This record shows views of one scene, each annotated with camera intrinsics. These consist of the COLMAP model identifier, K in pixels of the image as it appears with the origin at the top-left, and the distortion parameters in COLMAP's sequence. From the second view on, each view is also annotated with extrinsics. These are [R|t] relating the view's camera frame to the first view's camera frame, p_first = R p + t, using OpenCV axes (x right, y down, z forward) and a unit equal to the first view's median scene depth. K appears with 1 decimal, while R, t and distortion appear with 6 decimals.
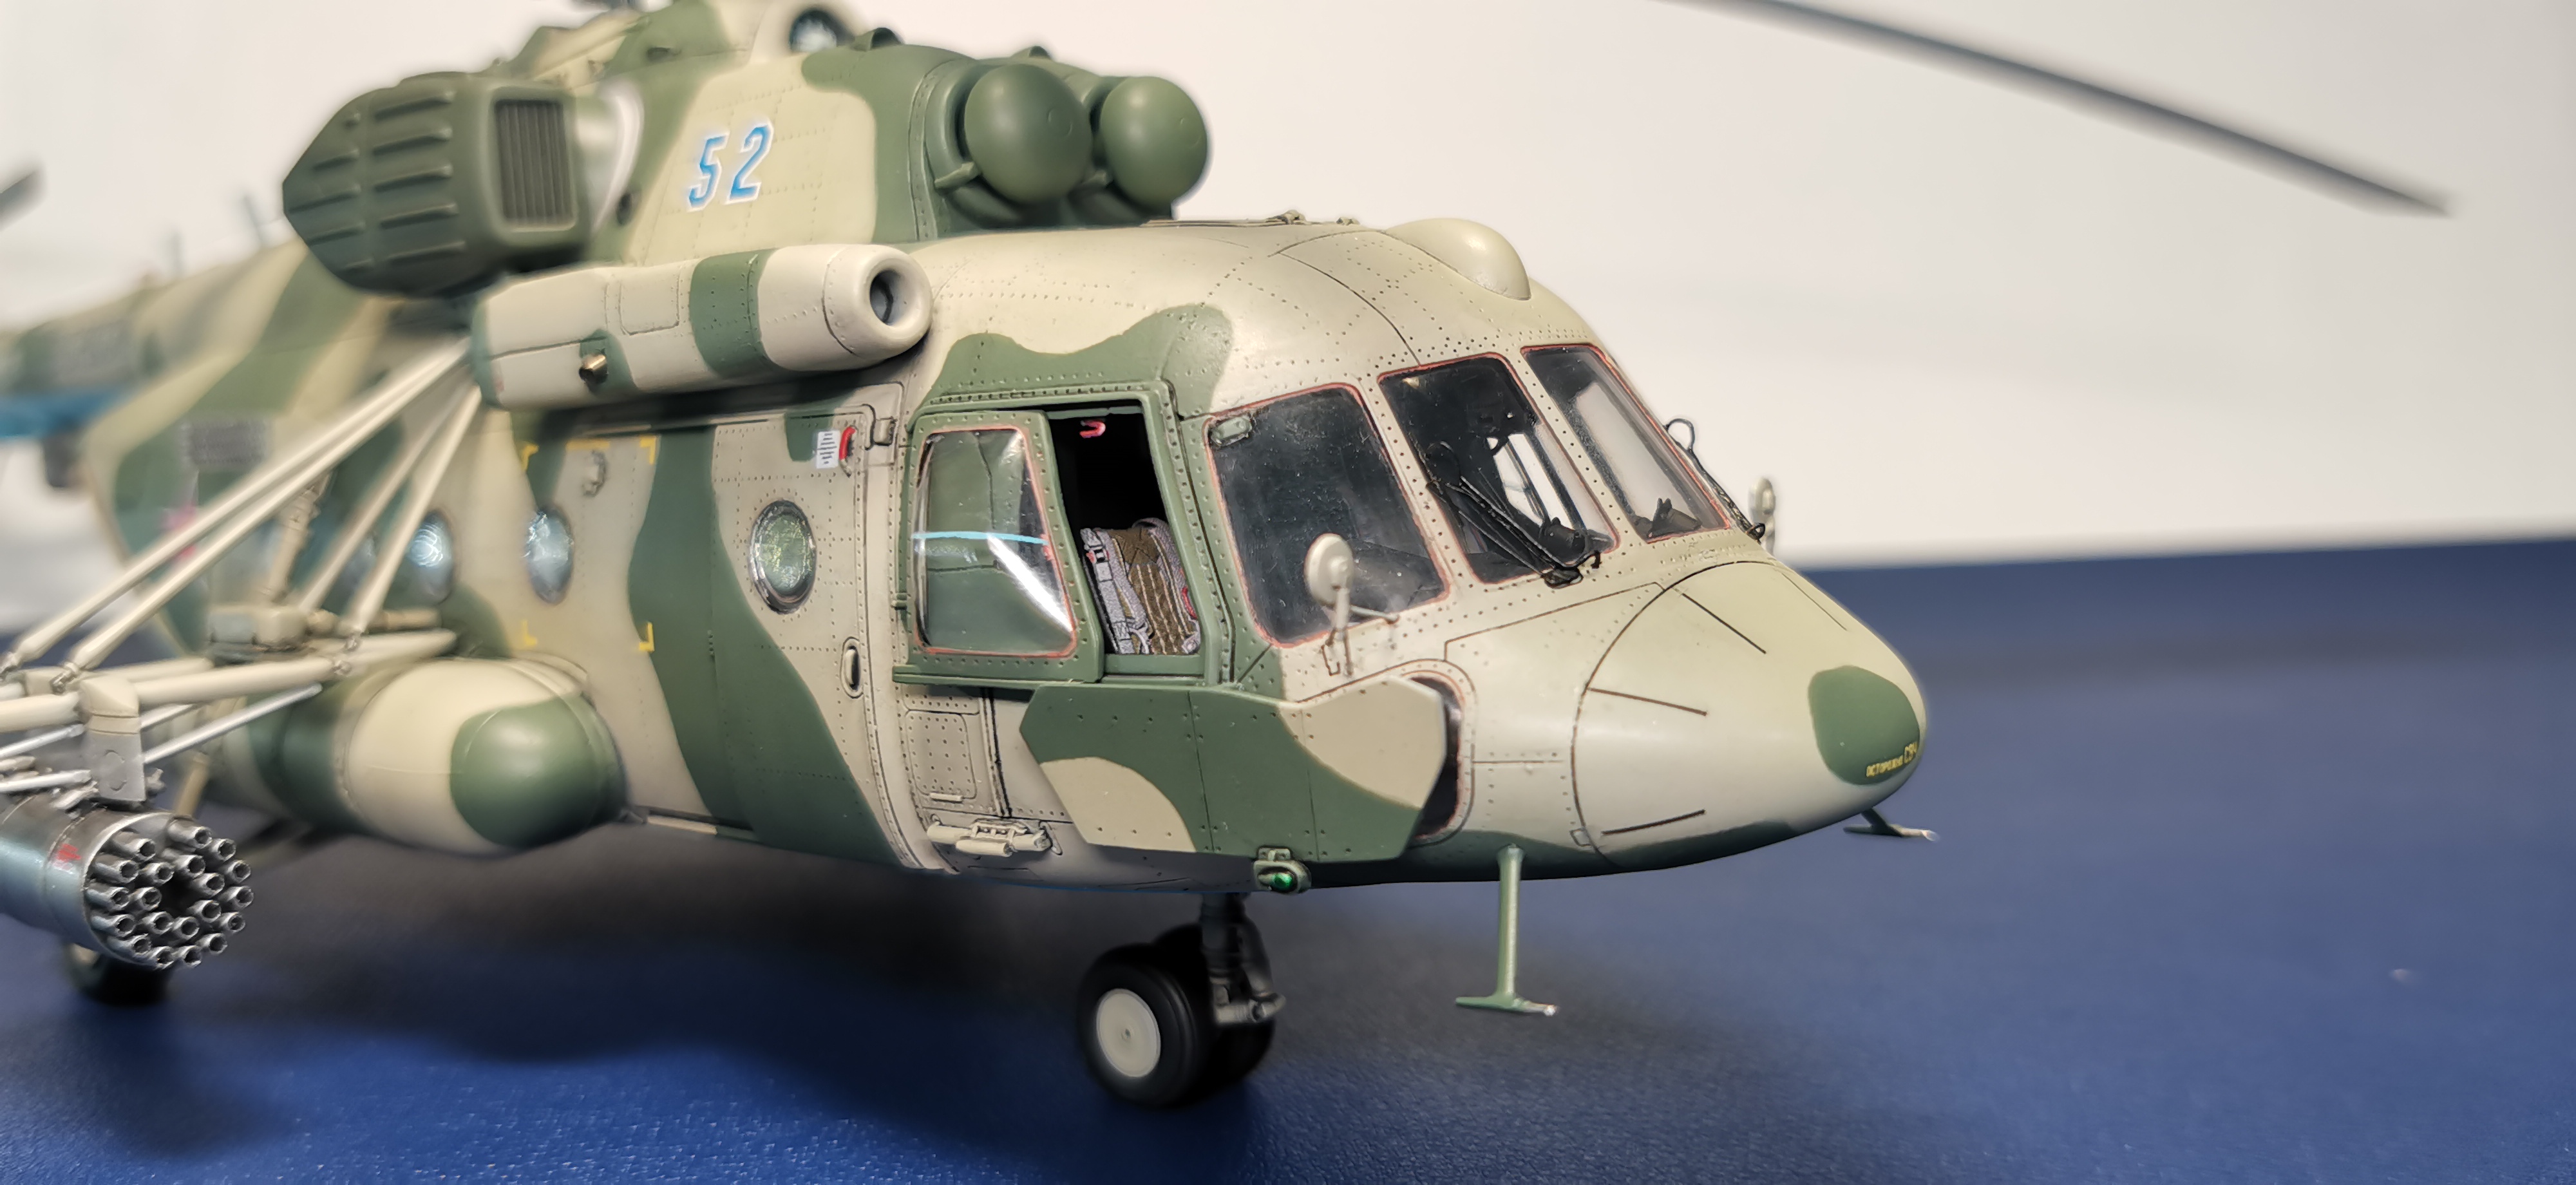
lens RADIAL K [[1977.4, 0, 1288.0], [0, 1977.4, 592.5], [0, 0, 1]] dist [0.041445, -0.226306]
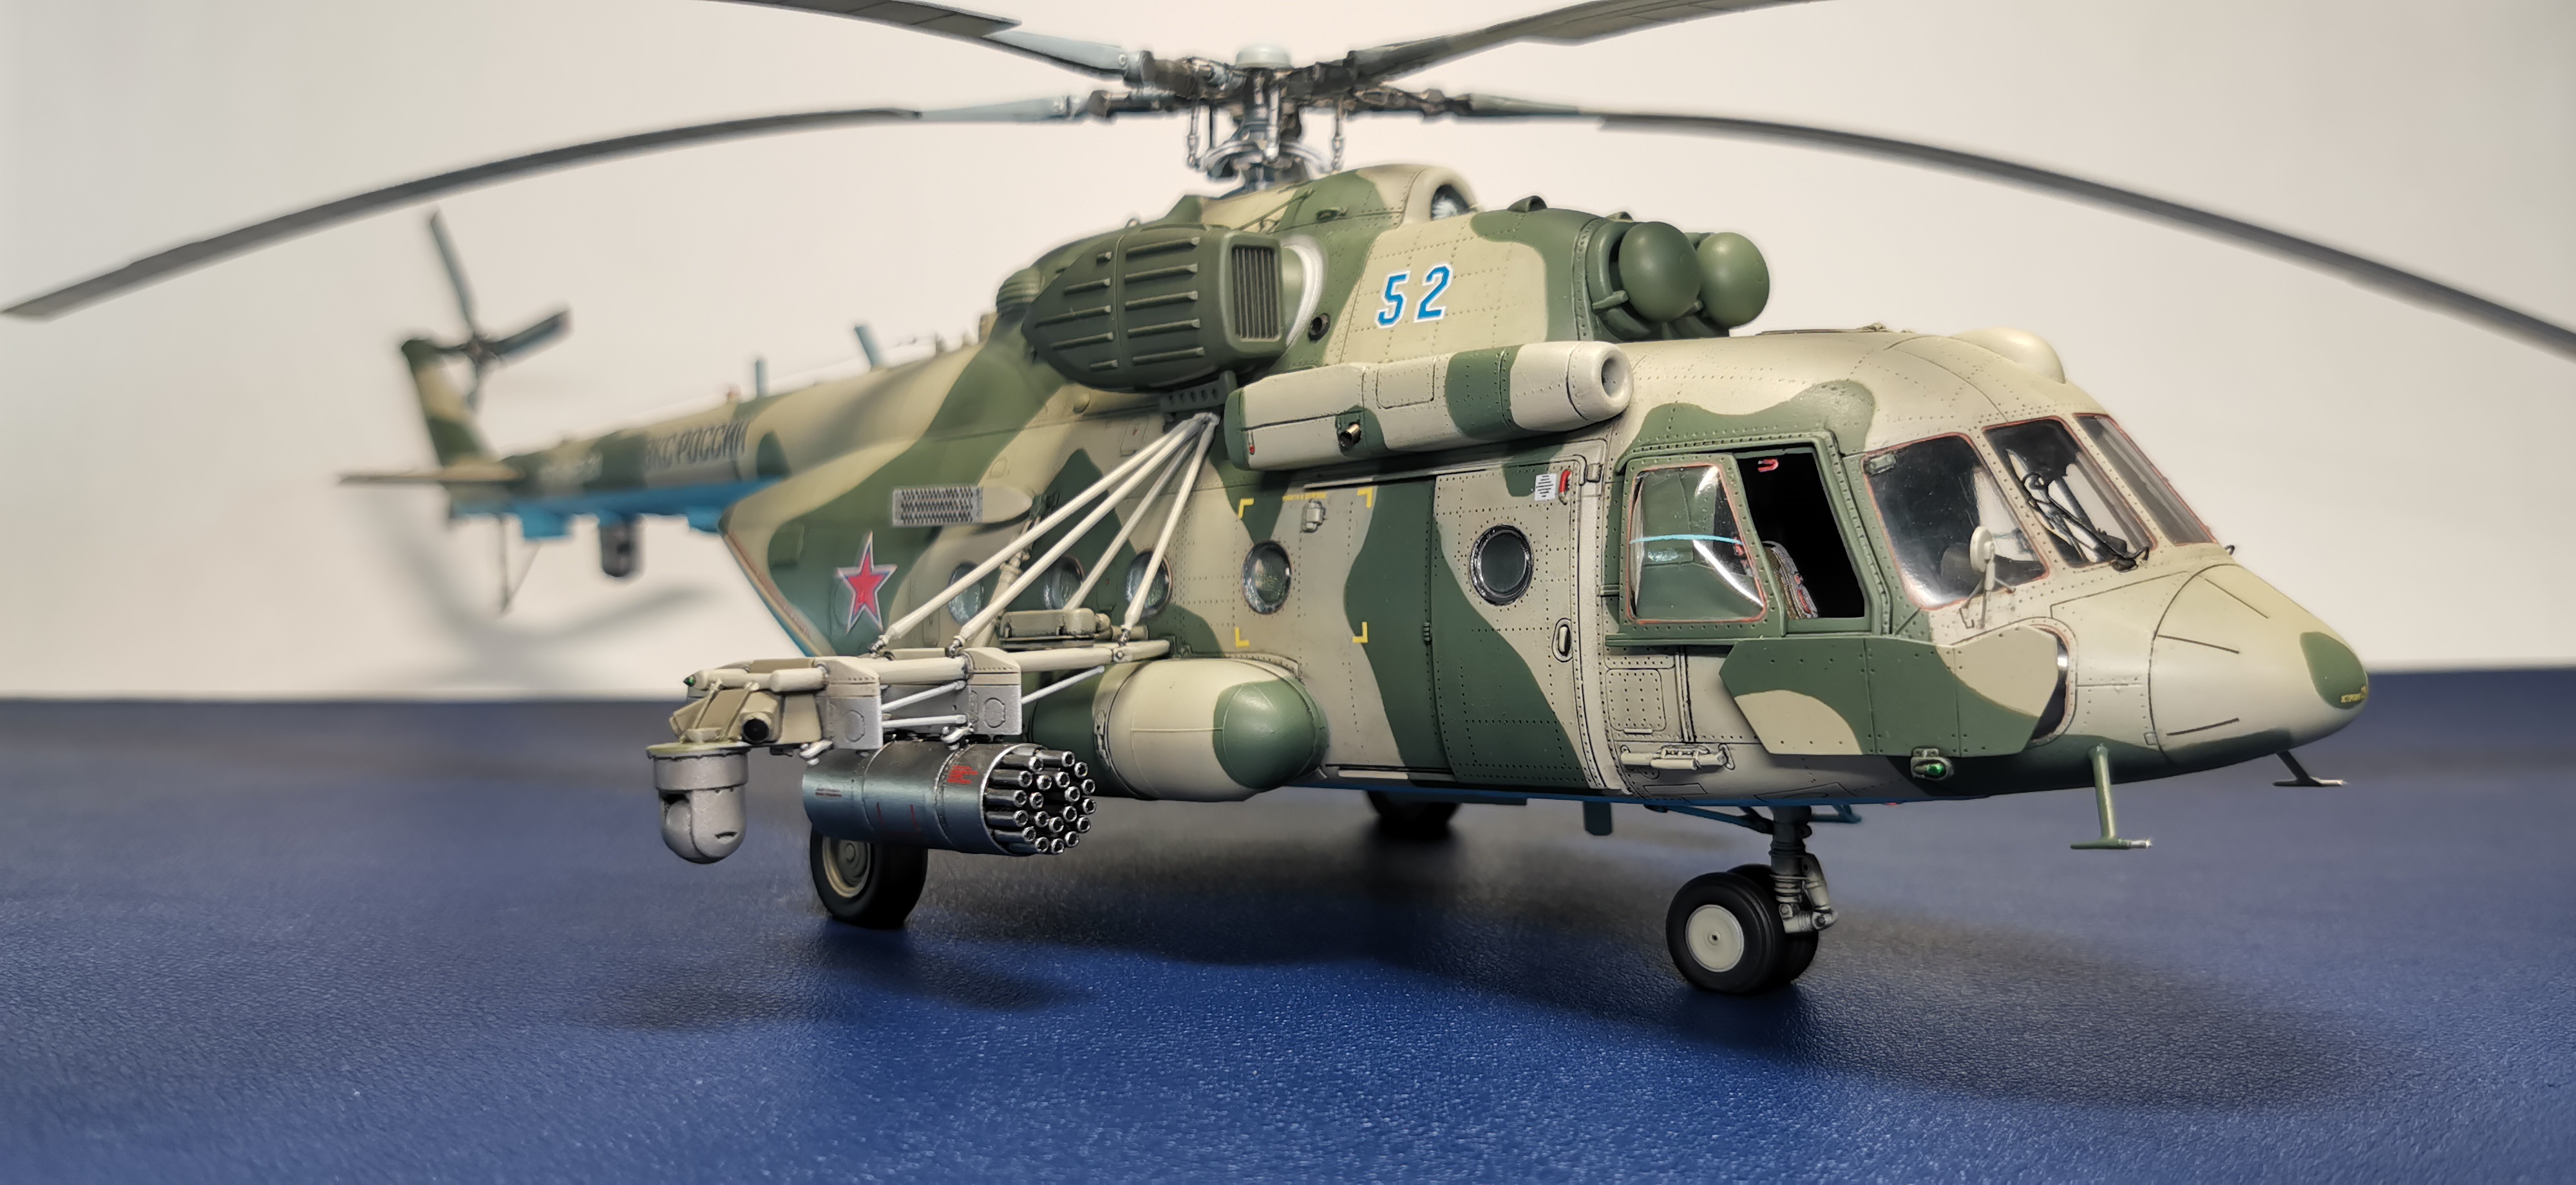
lens RADIAL K [[1946.3, 0, 1288.0], [0, 1946.3, 592.5], [0, 0, 1]] dist [0.124051, -0.552678]
pose [[0.997774, 0.016815, -0.064537, -0.324549], [-0.022625, 0.995650, -0.090384, 0.133011], [0.062737, 0.091643, 0.993814, -0.388221]]
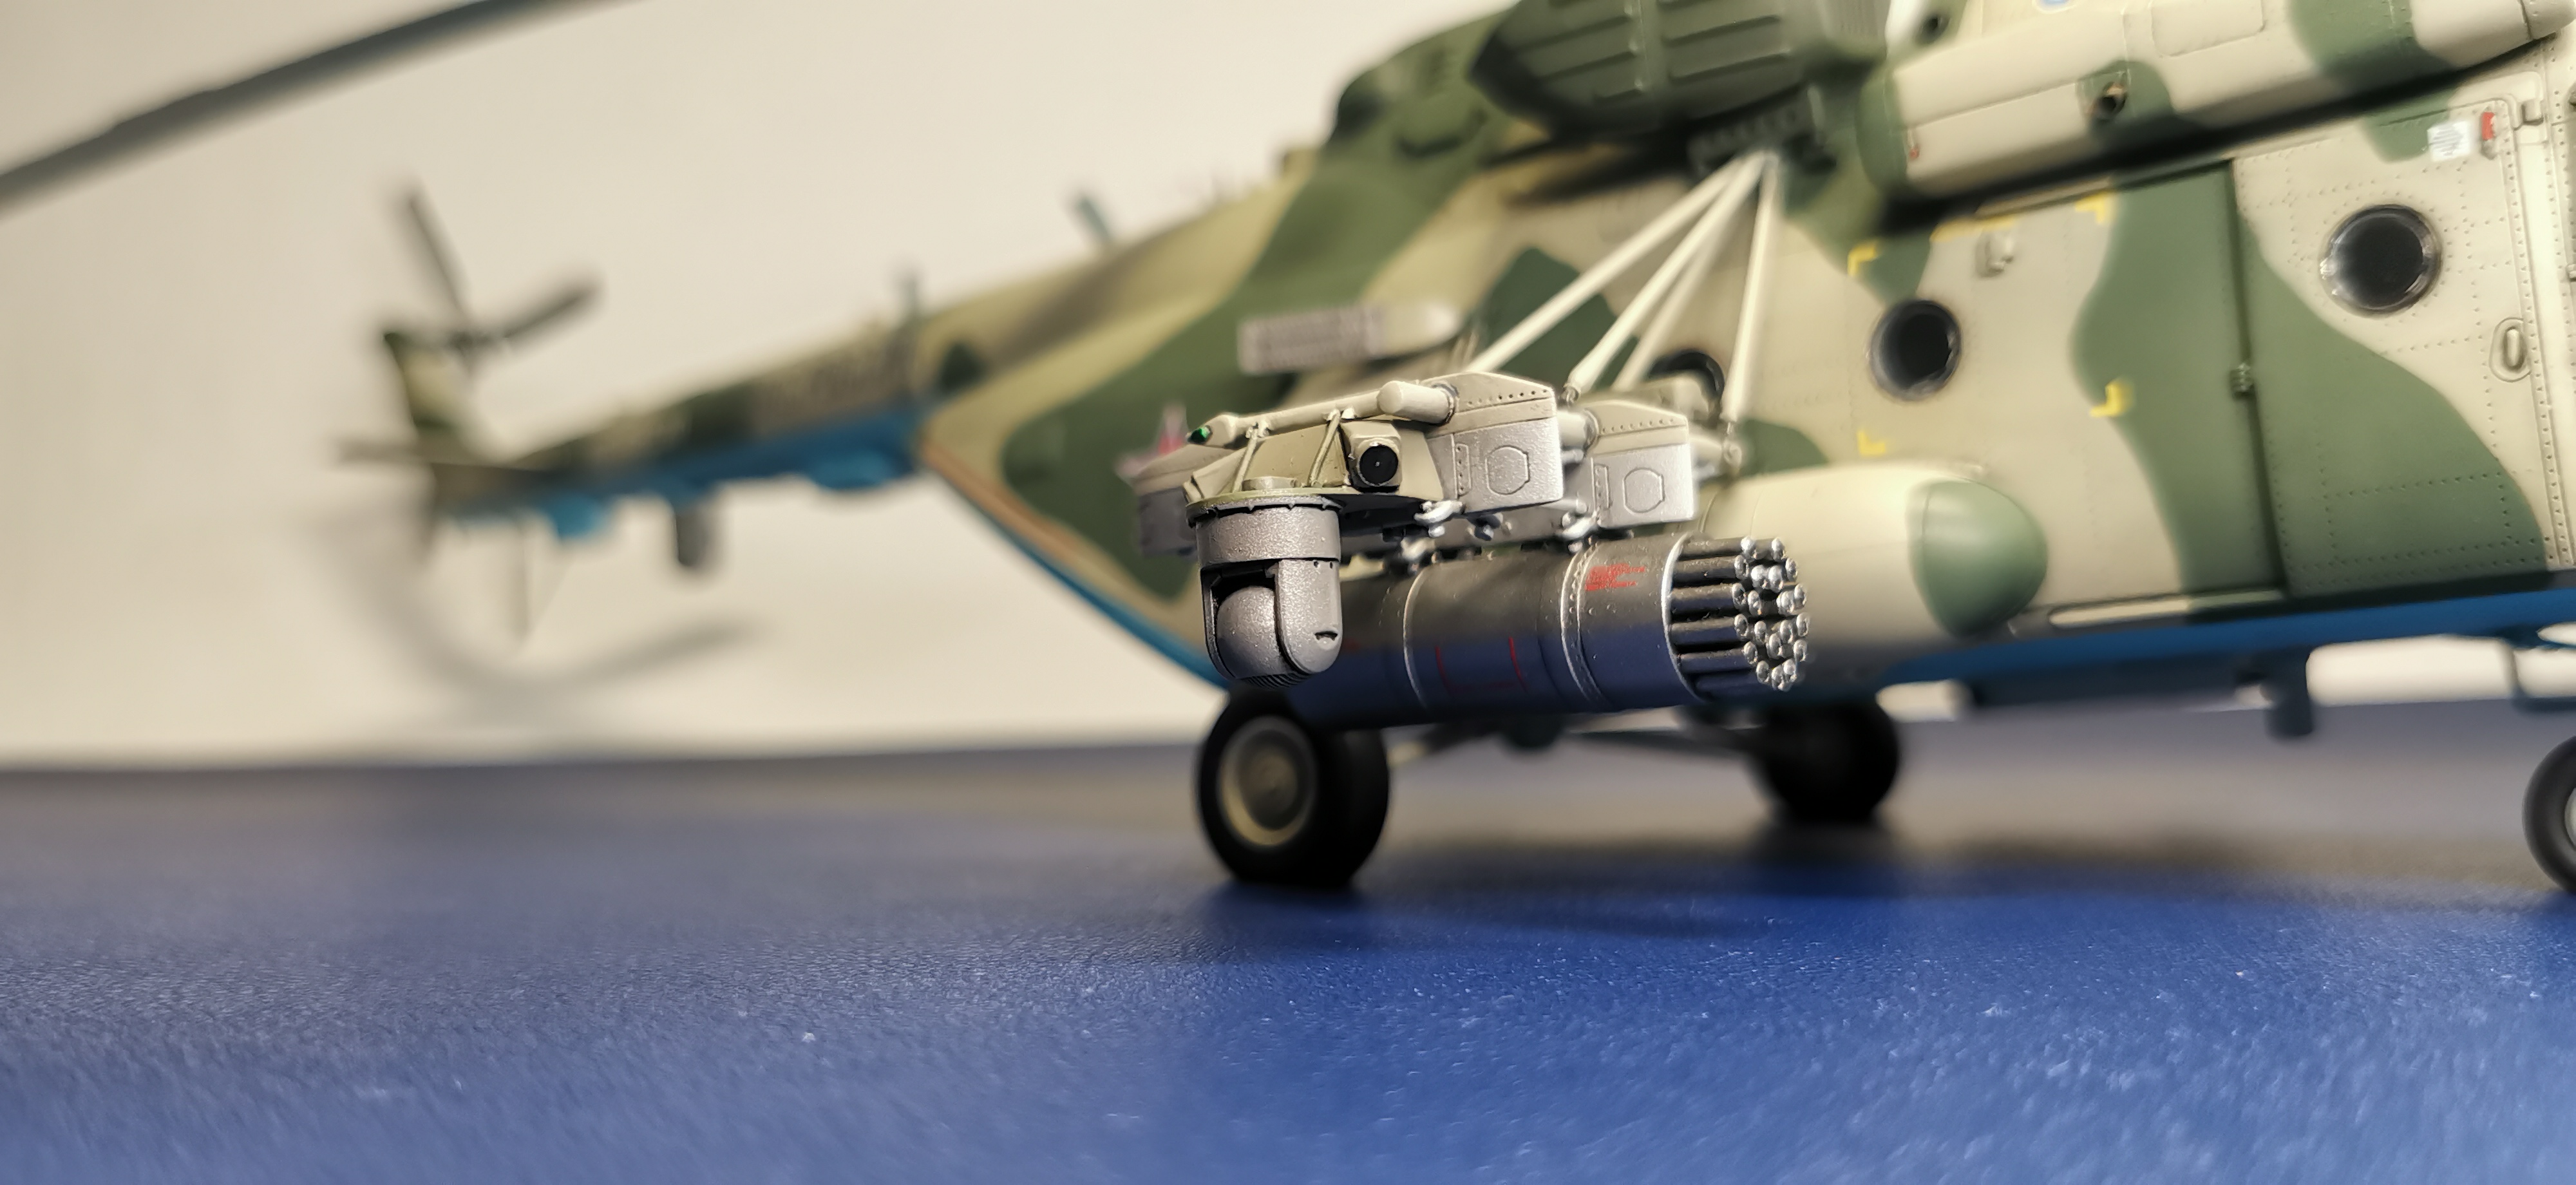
lens RADIAL K [[1977.4, 0, 1288.0], [0, 1977.4, 592.5], [0, 0, 1]] dist [0.041445, -0.226306]
pose [[0.999771, 0.000129, 0.021418, -0.828800], [0.003857, 0.982547, -0.185975, 0.323716], [-0.021068, 0.186015, 0.982321, 0.113410]]
